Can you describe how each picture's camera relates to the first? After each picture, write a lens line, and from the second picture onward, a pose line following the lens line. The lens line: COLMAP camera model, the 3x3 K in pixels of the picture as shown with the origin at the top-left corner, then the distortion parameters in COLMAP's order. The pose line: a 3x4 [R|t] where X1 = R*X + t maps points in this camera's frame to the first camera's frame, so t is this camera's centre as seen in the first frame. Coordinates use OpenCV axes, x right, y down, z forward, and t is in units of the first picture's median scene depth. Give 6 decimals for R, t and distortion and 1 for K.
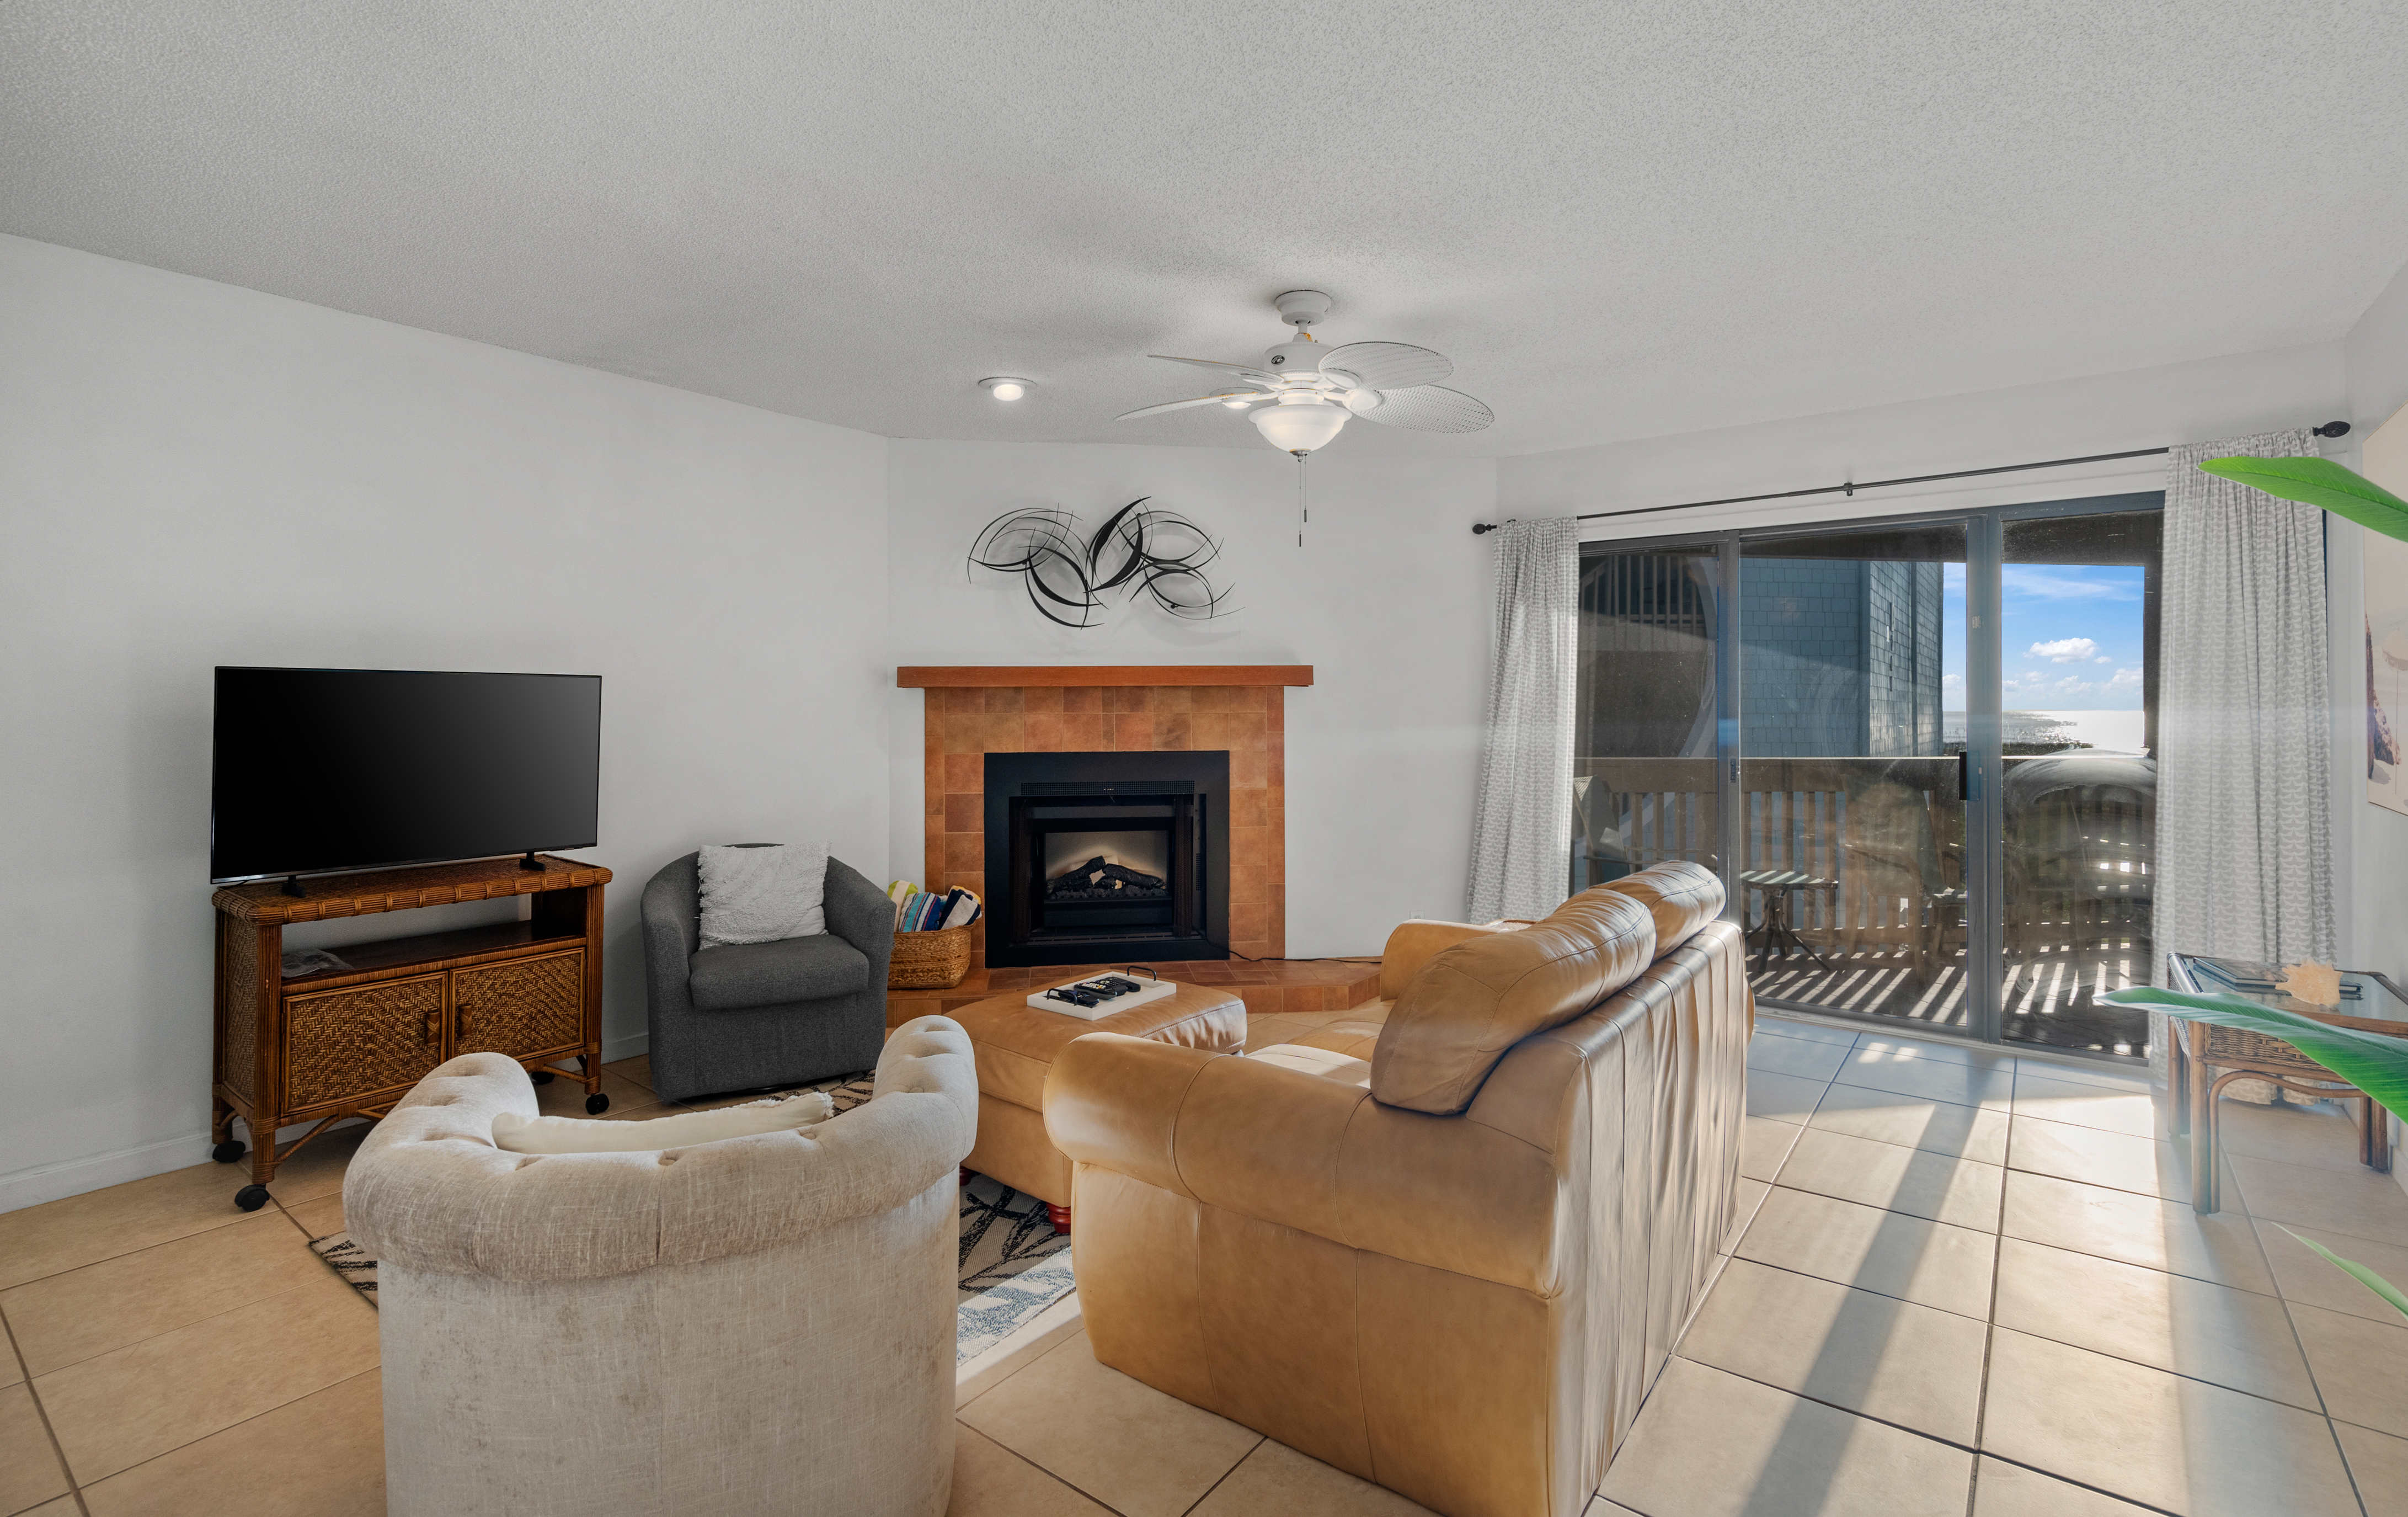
lens RADIAL K [[1100.1, 0, 1221.5], [0, 1100.1, 702.3], [0, 0, 1]] dist [0.002913, 0.002296]
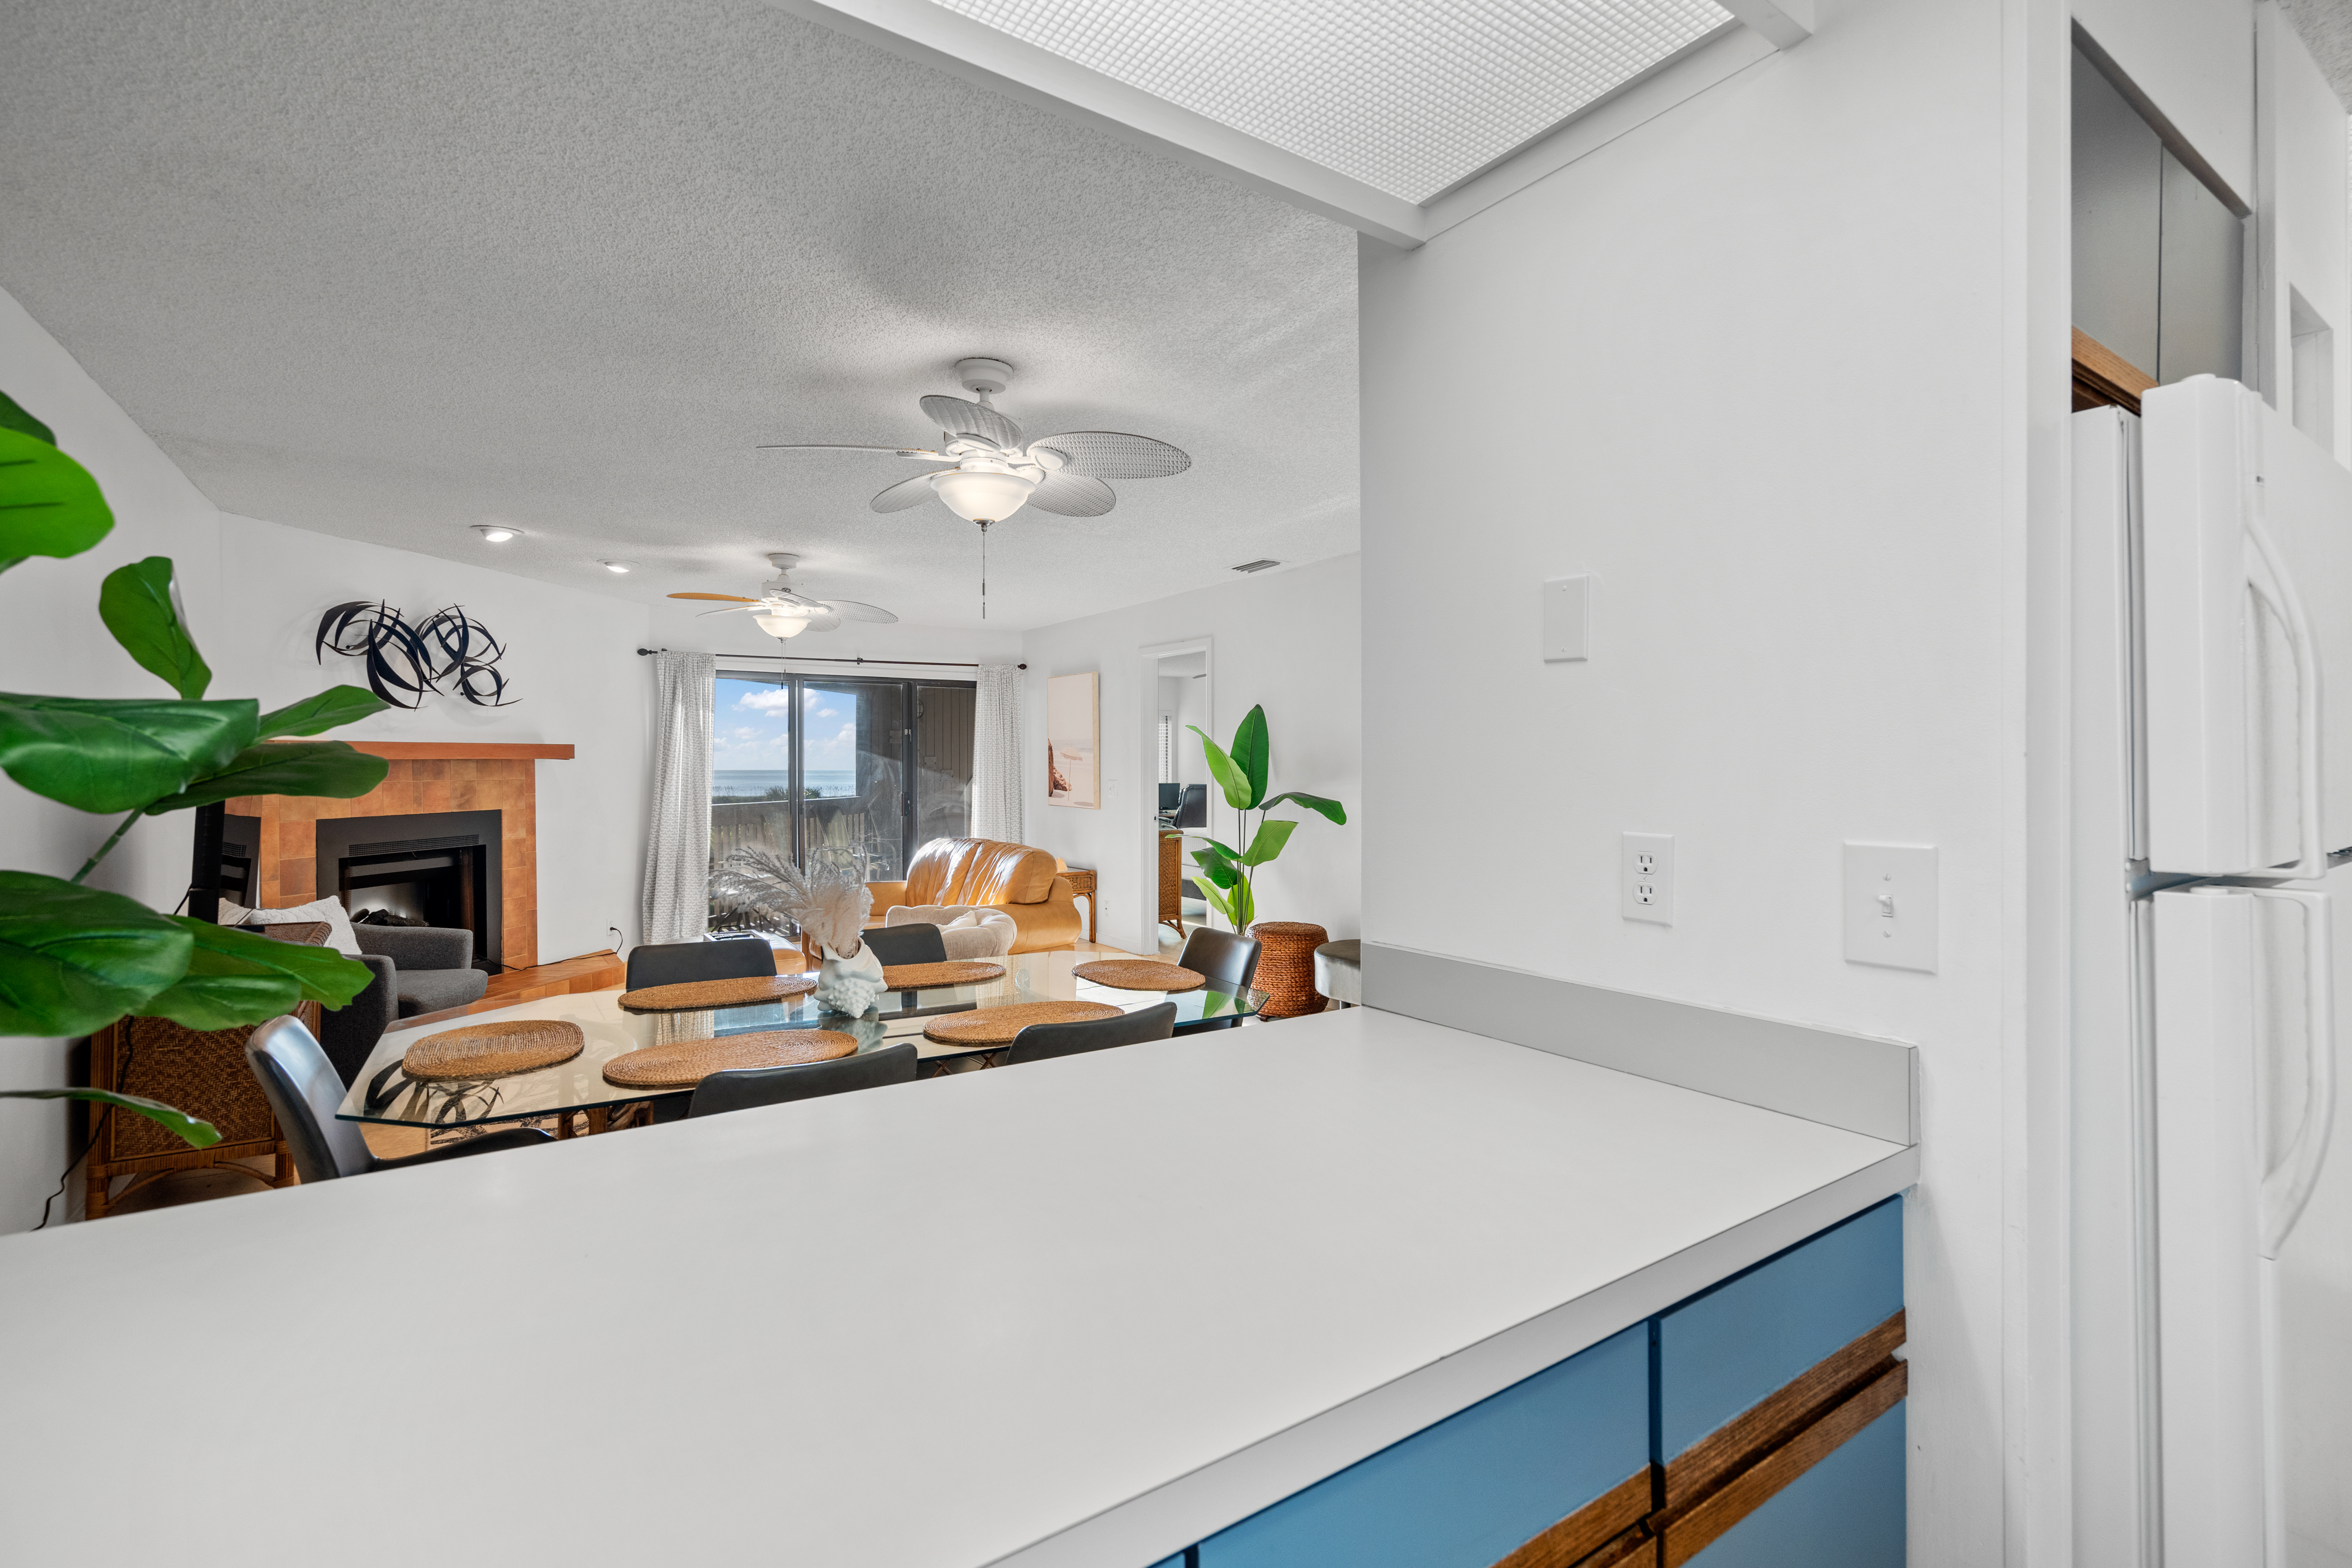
lens RADIAL K [[1069.5, 0, 1168.9], [0, 1069.5, 764.7], [0, 0, 1]] dist [-0.008847, 0.001819]
pose [[0.343510, -0.002347, 0.939146, -0.910889], [-0.002386, 0.999991, 0.003372, -0.014187], [-0.939146, -0.003399, 0.343502, -0.153313]]
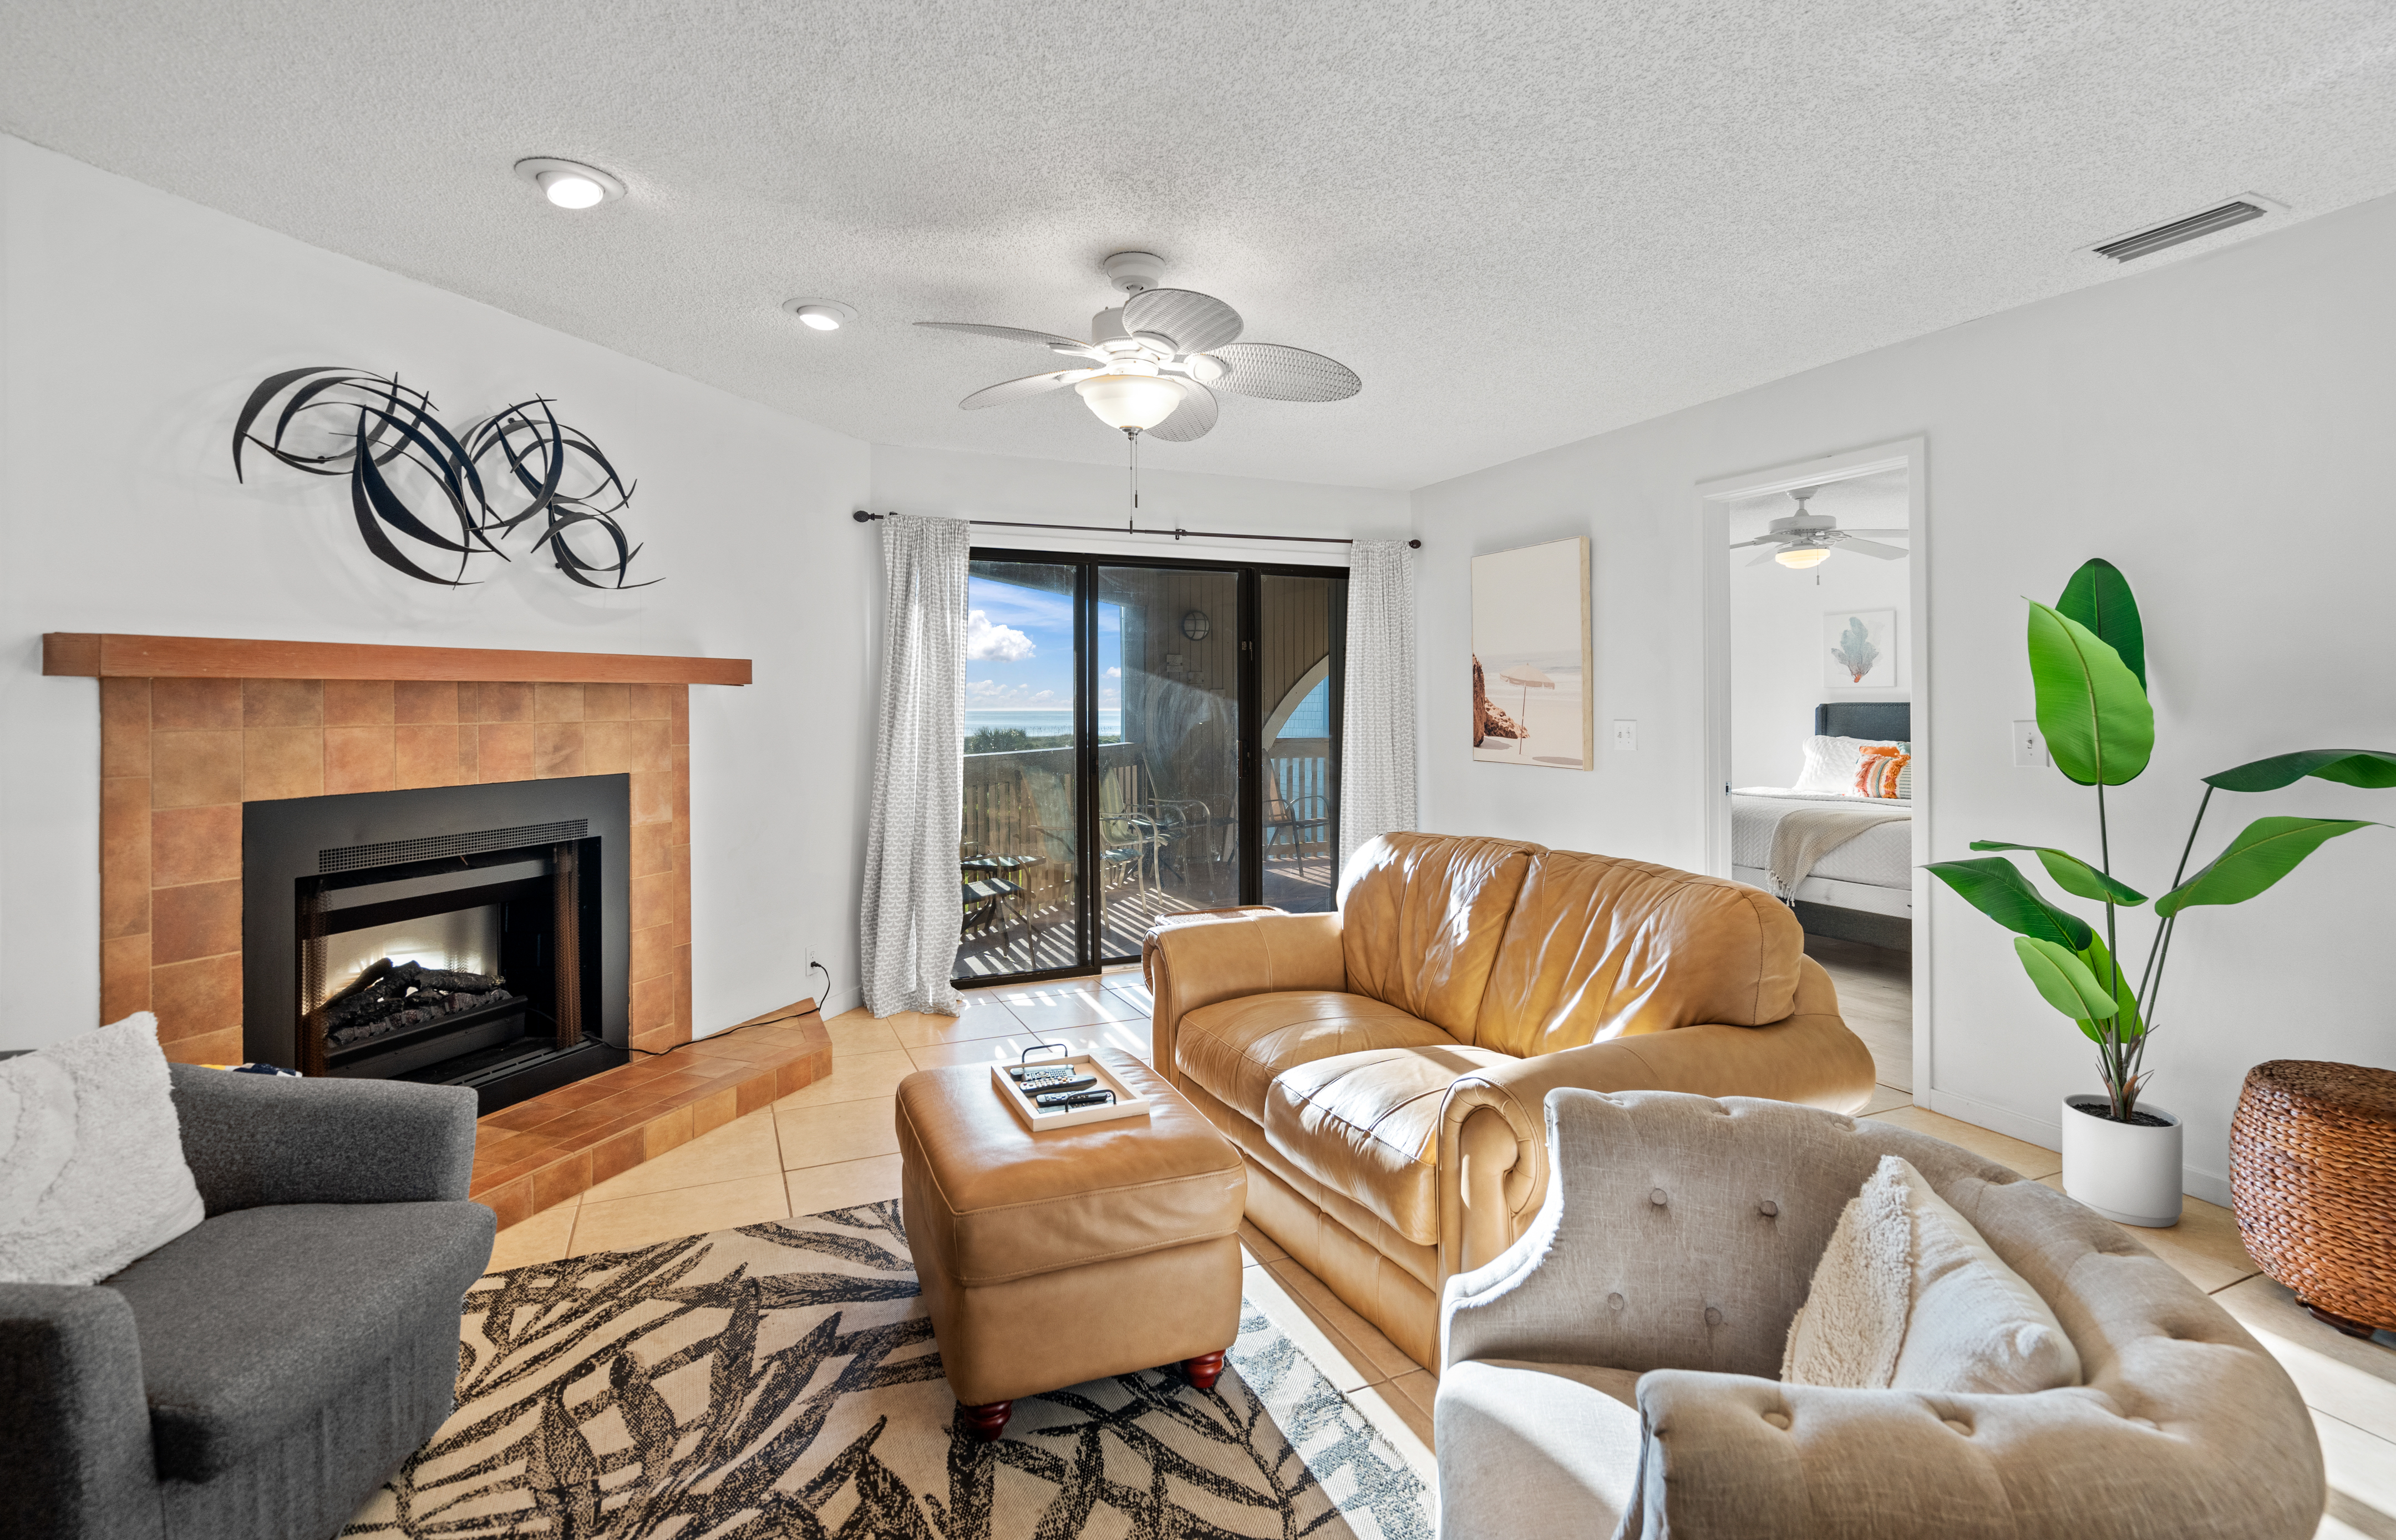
lens RADIAL K [[1087.7, 0, 1177.5], [0, 1087.7, 690.5], [0, 0, 1]] dist [0.001172, -0.000337]
pose [[0.496466, 0.008667, 0.868013, -0.447748], [0.002039, 0.999936, -0.011150, -0.001609], [-0.868054, 0.007305, 0.496417, 0.341007]]
